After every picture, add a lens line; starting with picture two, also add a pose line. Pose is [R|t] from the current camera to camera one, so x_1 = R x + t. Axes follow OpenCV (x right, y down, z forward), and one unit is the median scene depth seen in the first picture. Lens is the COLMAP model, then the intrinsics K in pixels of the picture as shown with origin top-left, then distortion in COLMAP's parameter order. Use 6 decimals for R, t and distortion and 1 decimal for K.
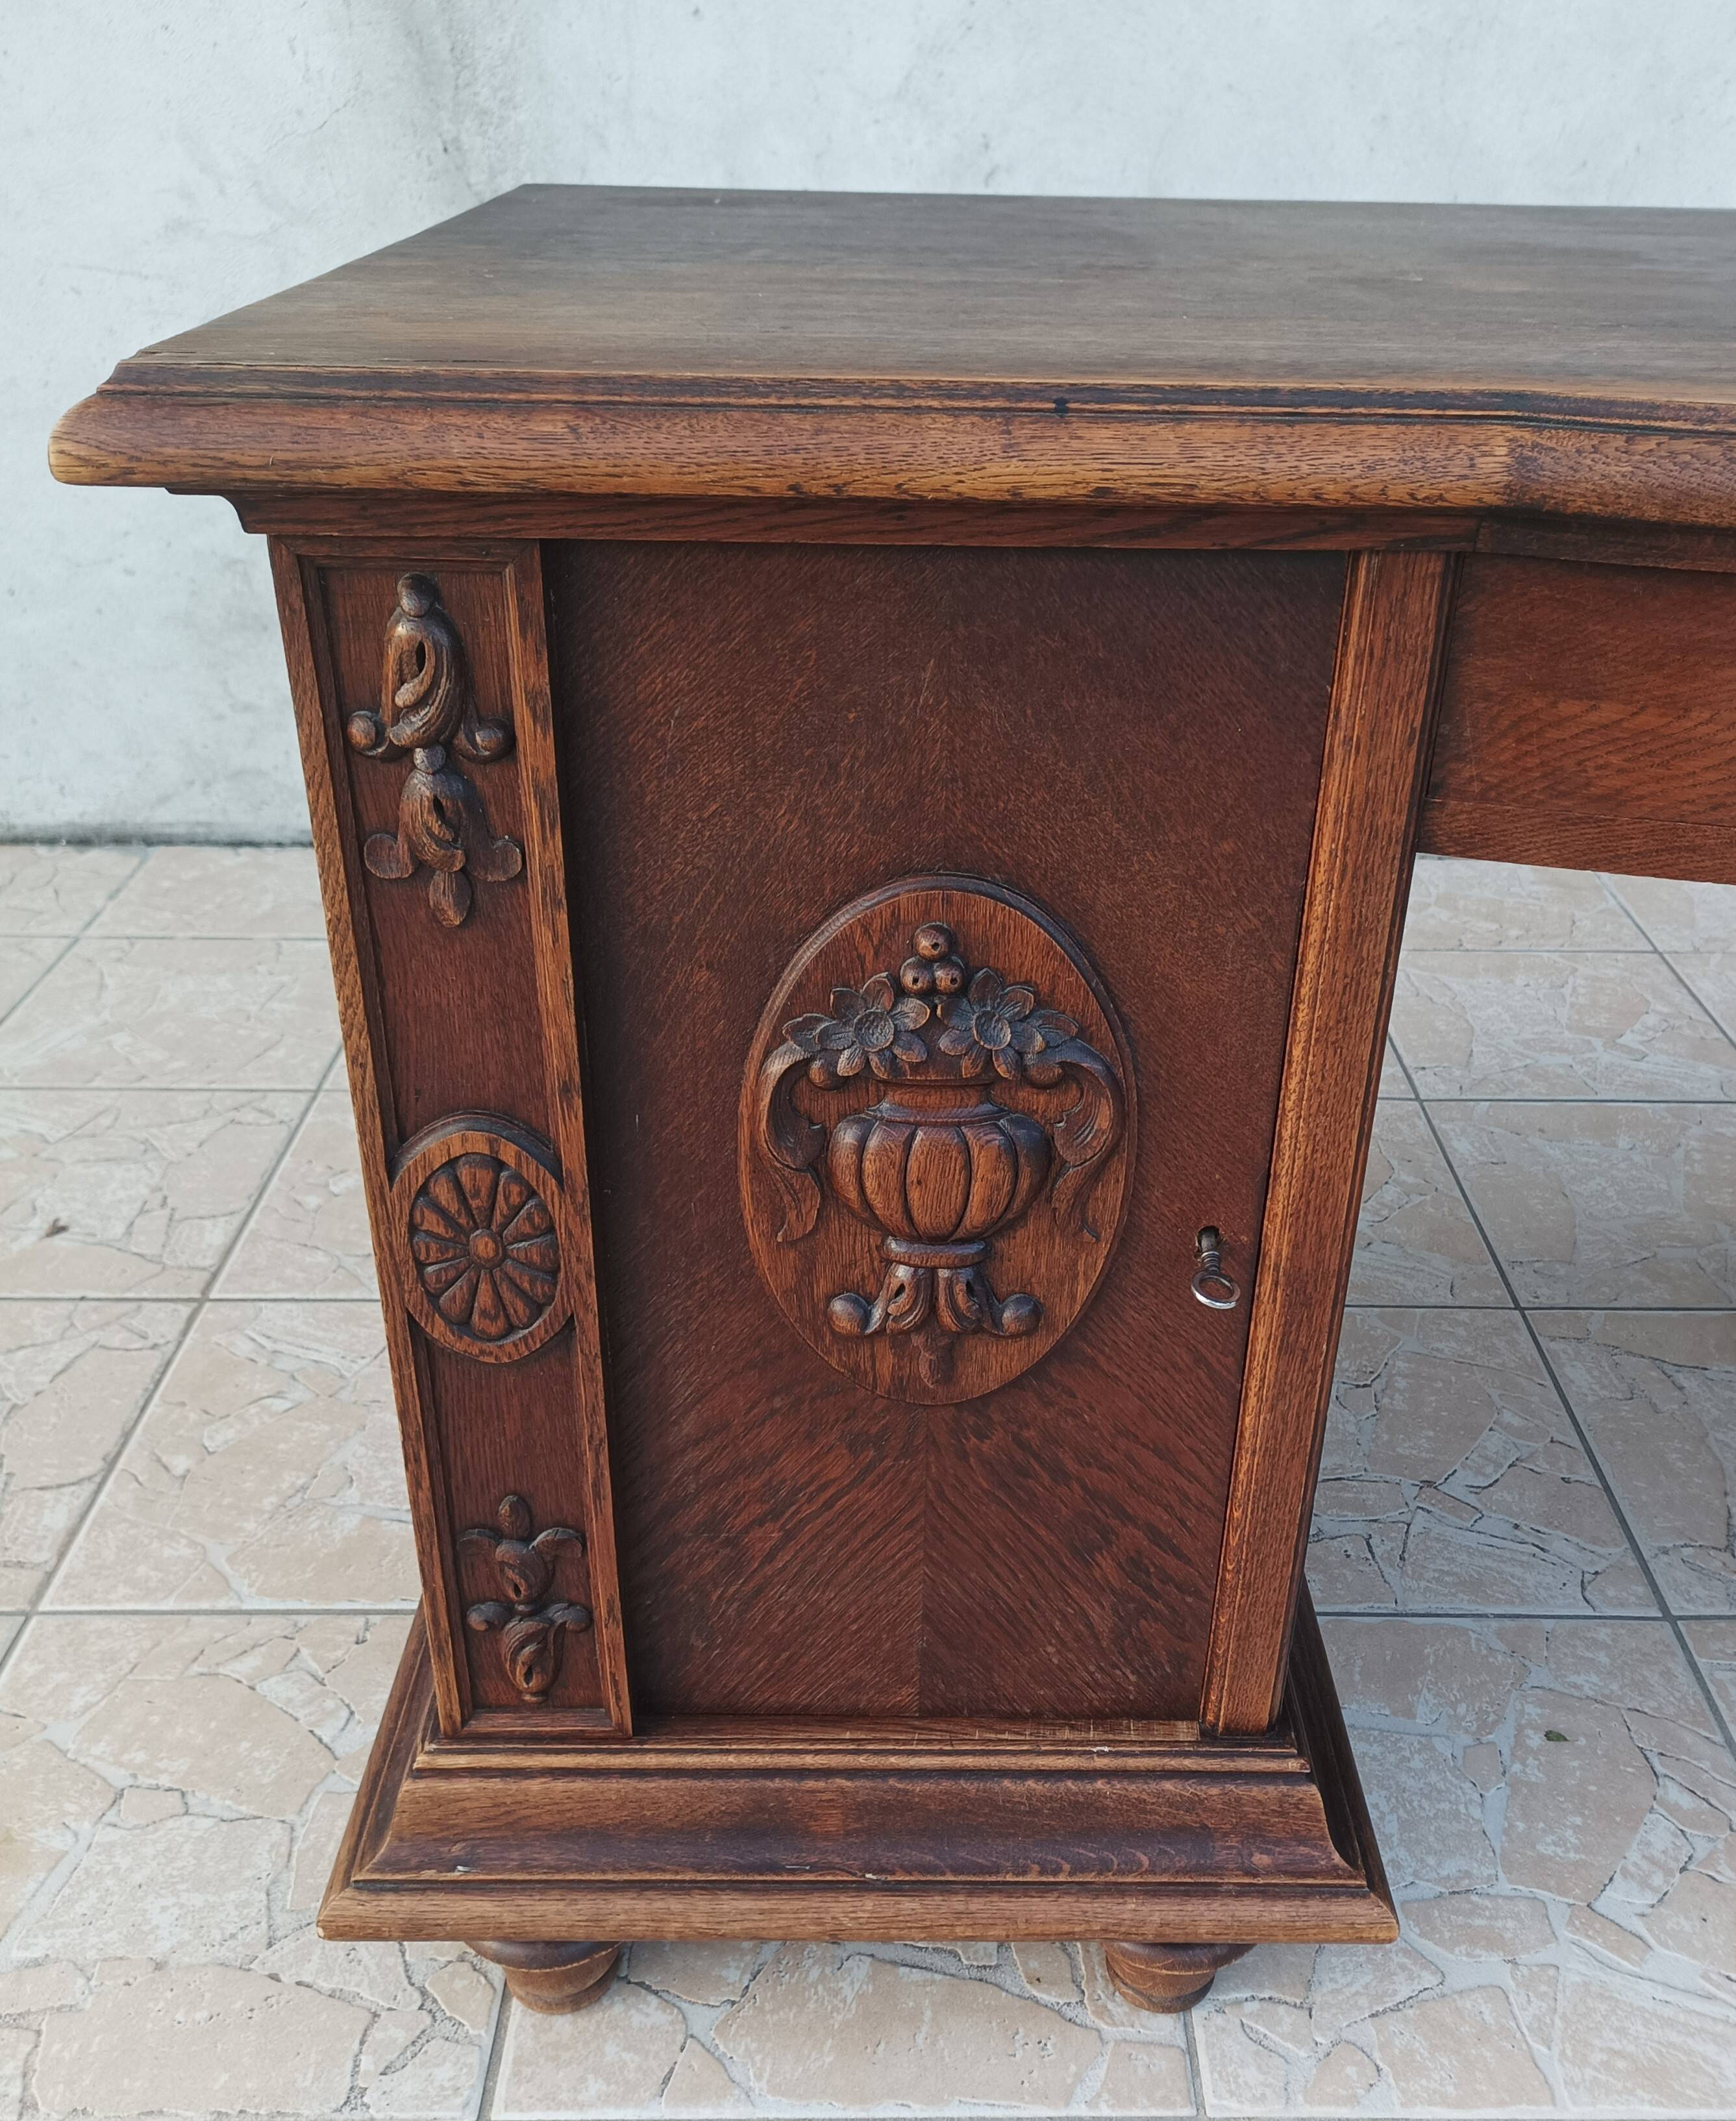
lens RADIAL K [[1927.9, 0, 944.7], [0, 1927.9, 1175.5], [0, 0, 1]] dist [0.020791, 0.000000]
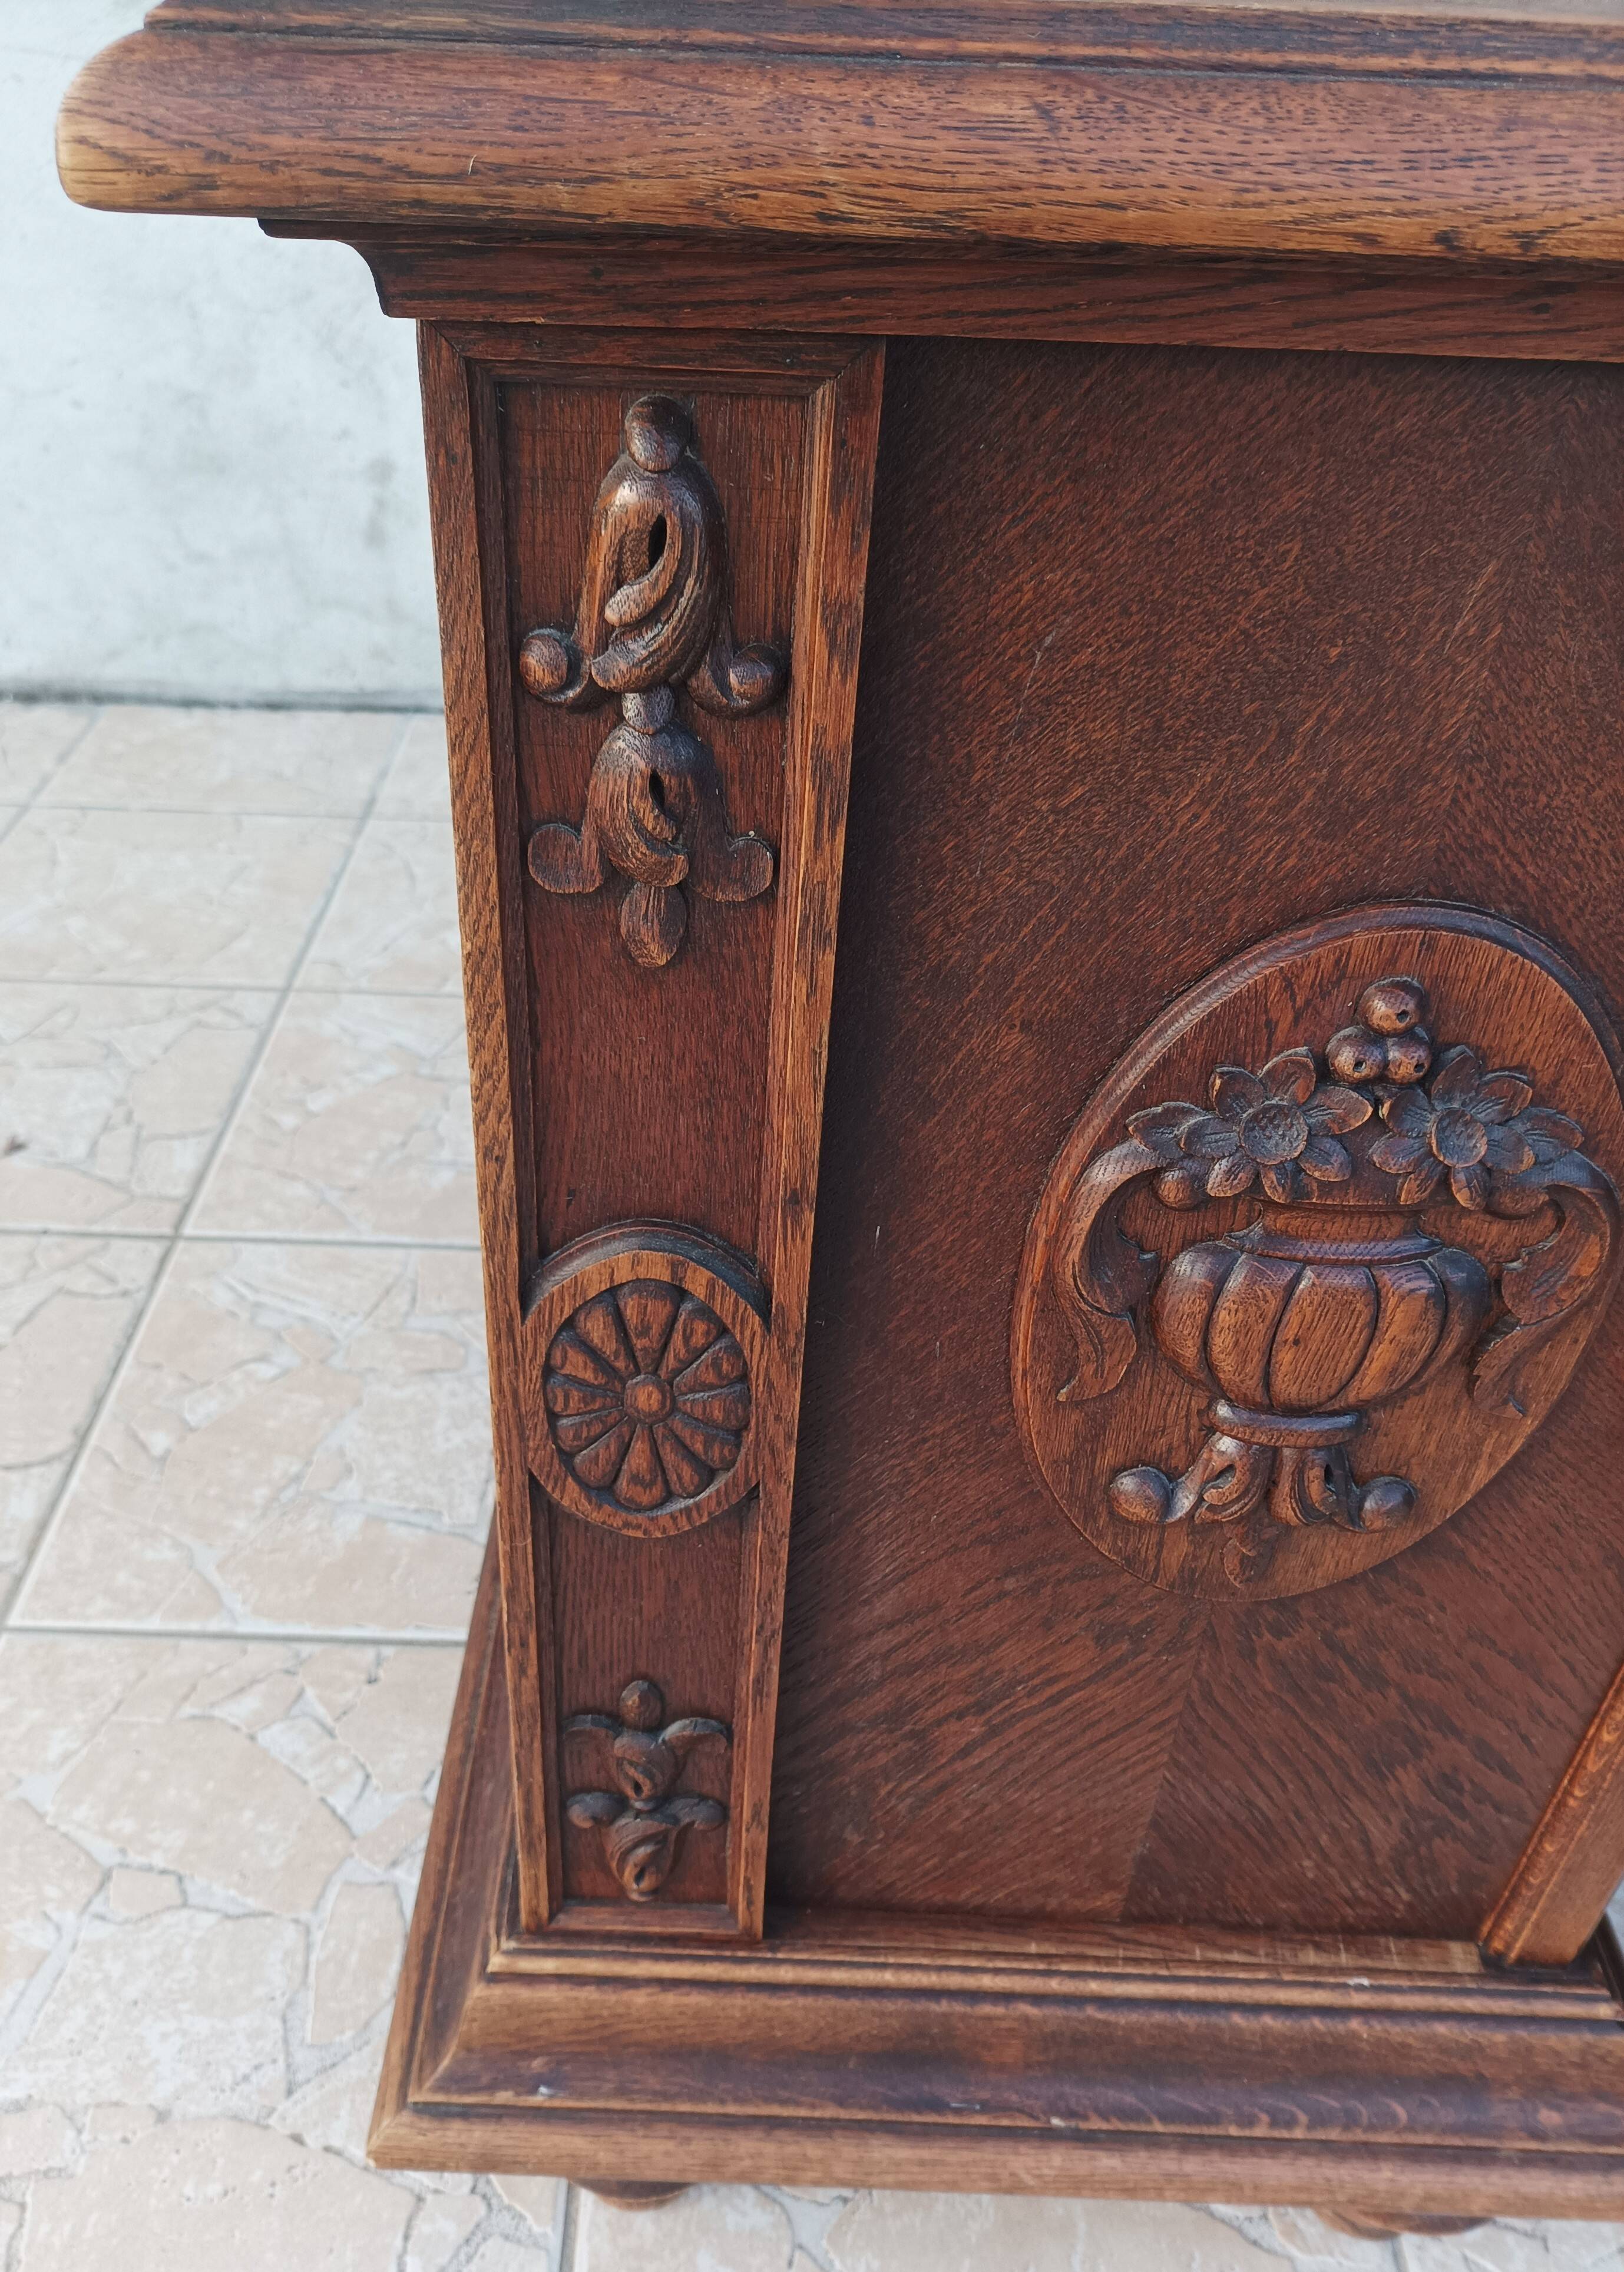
lens RADIAL K [[1770.3, 0, 753.7], [0, 1770.3, 1179.9], [0, 0, 1]] dist [0.010717, -0.012922]
pose [[0.999171, 0.032676, -0.024280, -0.158347], [-0.030079, 0.994476, 0.100561, -0.091568], [0.027431, -0.099747, 0.994635, 0.312875]]
